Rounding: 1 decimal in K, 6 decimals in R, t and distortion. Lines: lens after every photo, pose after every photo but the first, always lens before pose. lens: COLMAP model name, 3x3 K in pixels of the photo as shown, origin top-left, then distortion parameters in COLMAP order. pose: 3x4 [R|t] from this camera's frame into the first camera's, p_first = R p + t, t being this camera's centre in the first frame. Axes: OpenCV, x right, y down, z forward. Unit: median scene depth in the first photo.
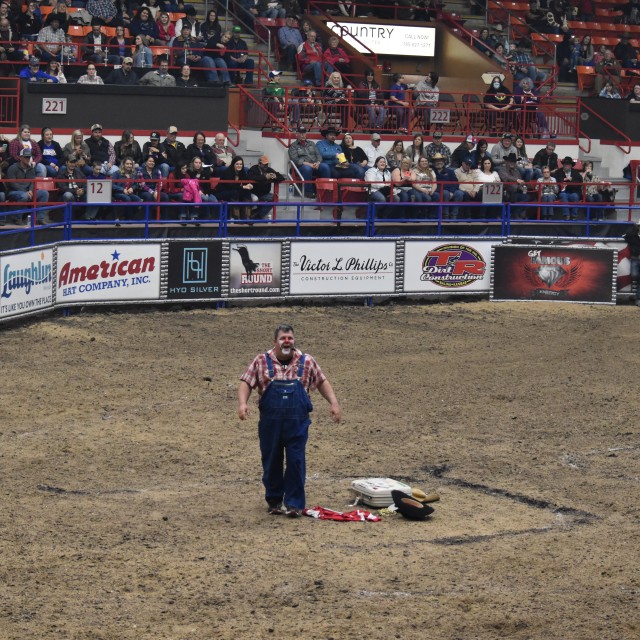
lens RADIAL K [[2301.0, 0, 320.0], [0, 2301.0, 320.0], [0, 0, 1]] dist [-0.303900, 0.658668]
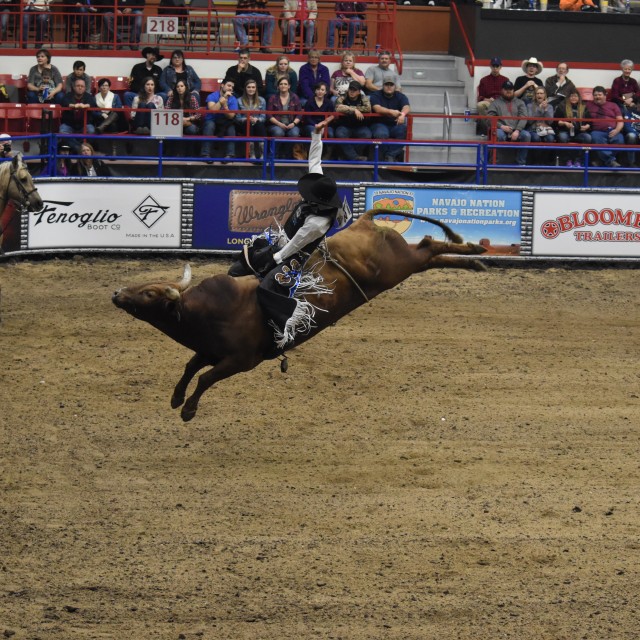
lens RADIAL K [[2301.0, 0, 320.0], [0, 2301.0, 320.0], [0, 0, 1]] dist [-0.303900, 0.658668]
pose [[0.820764, 0.061365, -0.567963, 0.457661], [-0.050174, 0.998115, 0.035334, -0.015049], [0.569060, -0.000503, 0.822296, 0.314960]]
